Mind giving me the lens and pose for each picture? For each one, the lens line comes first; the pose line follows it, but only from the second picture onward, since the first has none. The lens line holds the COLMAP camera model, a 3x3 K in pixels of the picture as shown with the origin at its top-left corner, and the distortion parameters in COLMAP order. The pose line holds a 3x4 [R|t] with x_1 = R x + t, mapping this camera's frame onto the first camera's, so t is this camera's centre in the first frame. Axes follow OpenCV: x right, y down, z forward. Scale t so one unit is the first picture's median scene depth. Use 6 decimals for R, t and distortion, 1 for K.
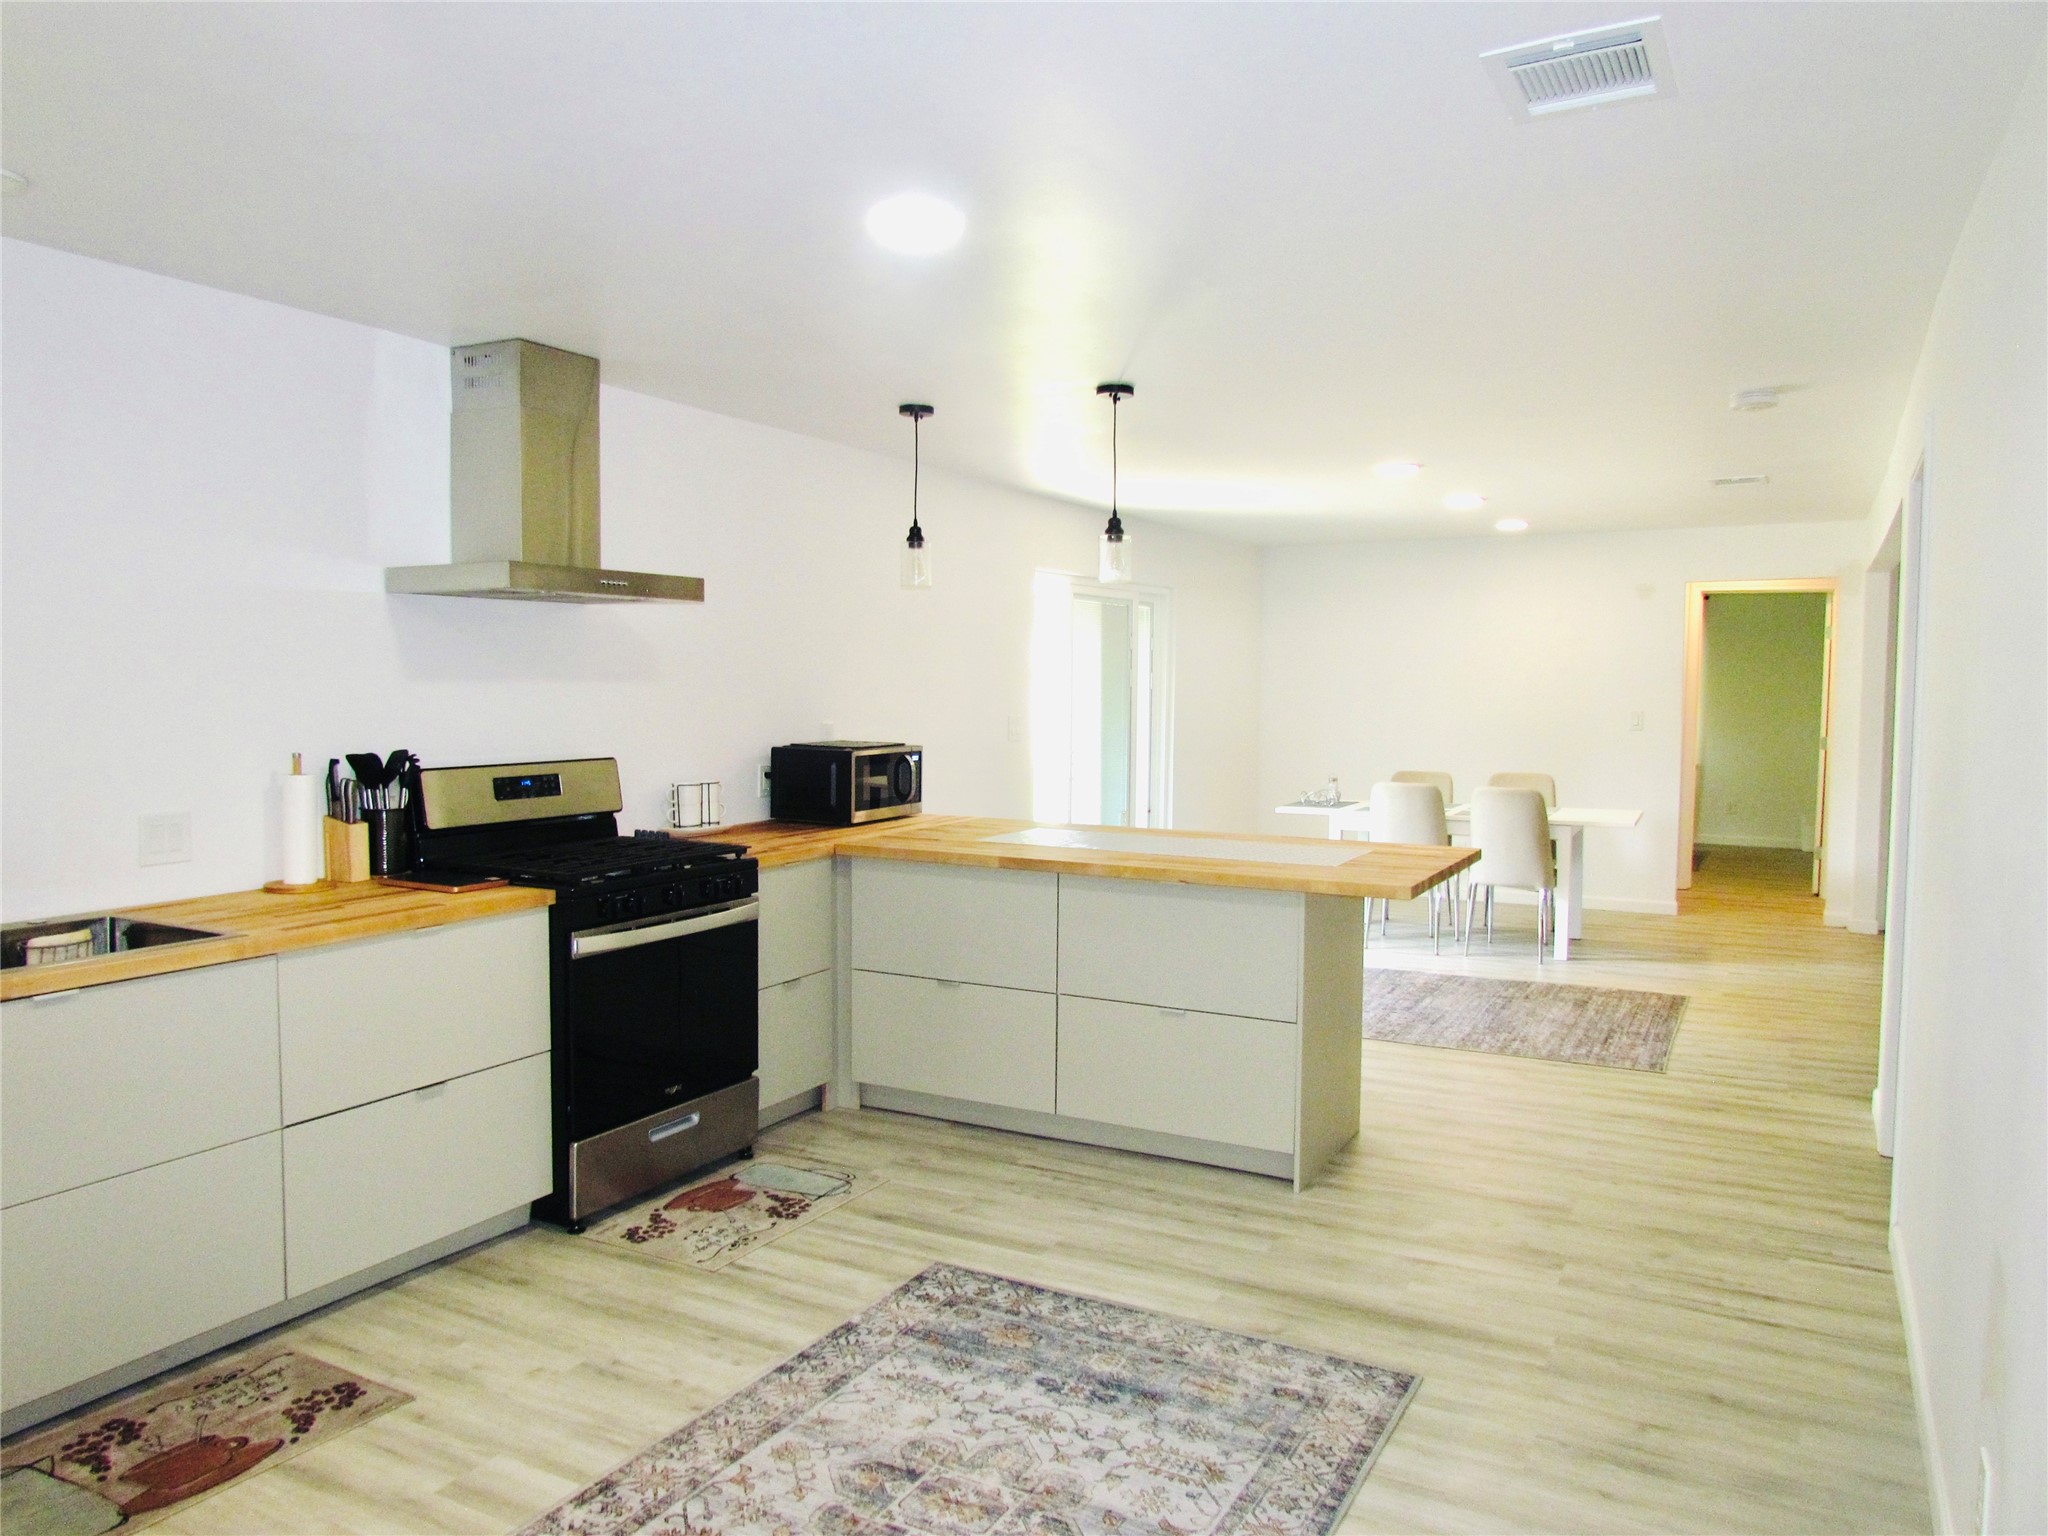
lens RADIAL K [[1461.1, 0, 1025.1], [0, 1461.1, 763.4], [0, 0, 1]] dist [-0.030549, -0.001078]
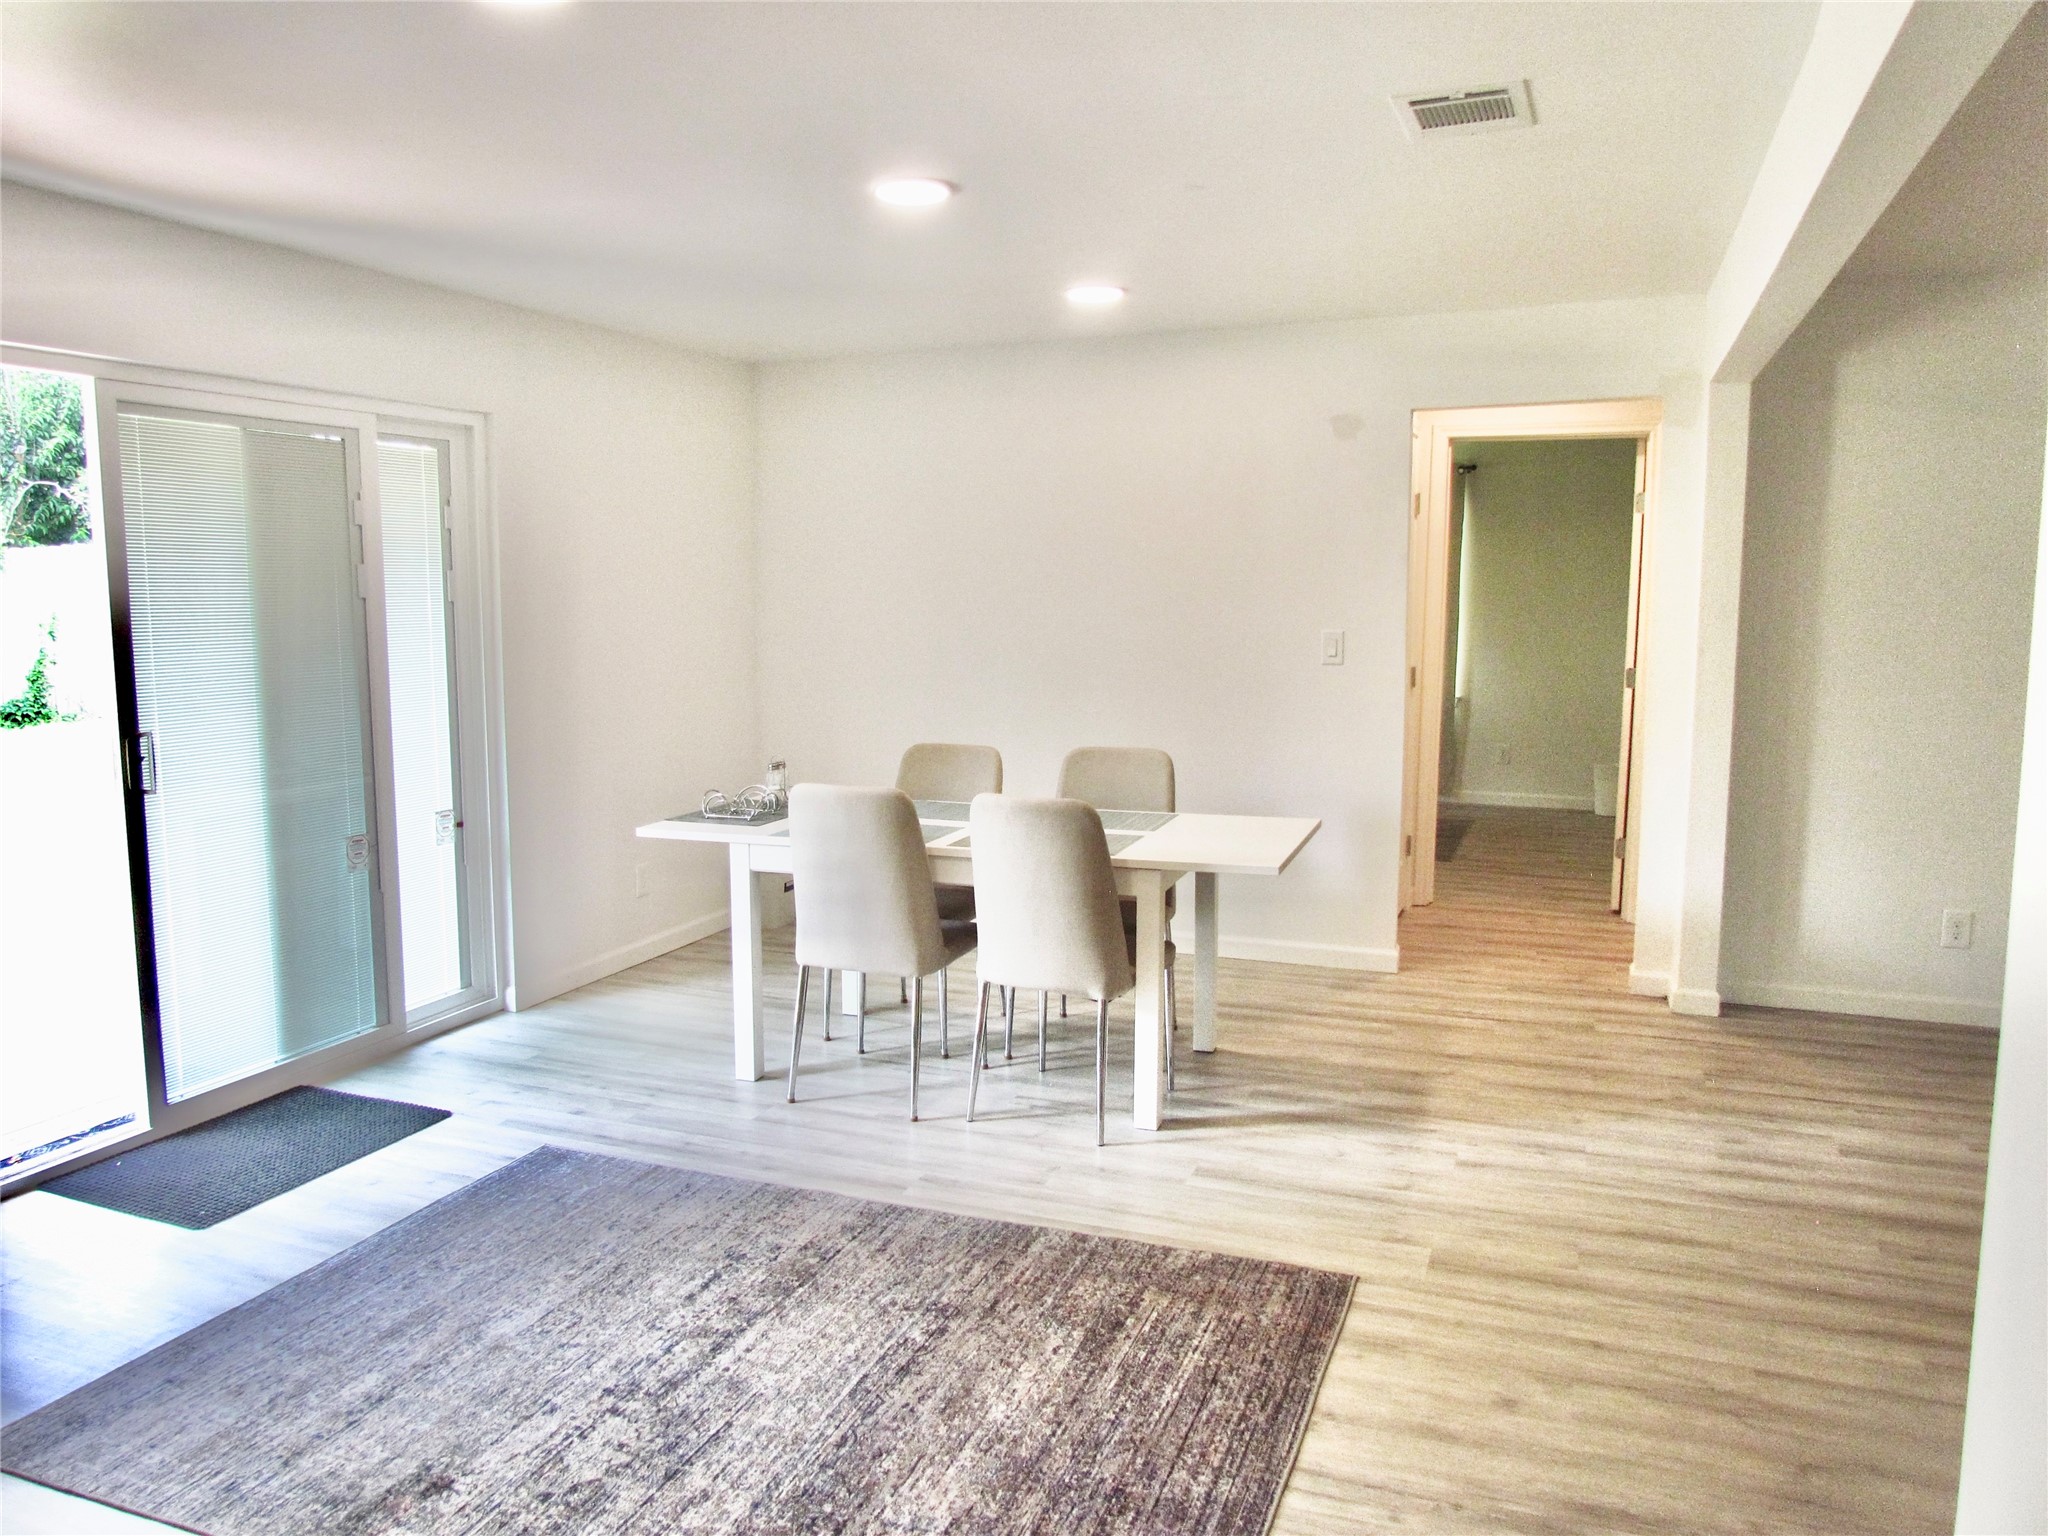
lens RADIAL K [[1461.1, 0, 1021.5], [0, 1461.1, 771.5], [0, 0, 1]] dist [-0.030549, -0.001078]
pose [[0.992864, -0.022311, 0.117146, 0.237249], [0.014531, 0.997657, 0.066851, -0.021683], [-0.118363, -0.064671, 0.990862, 0.447484]]
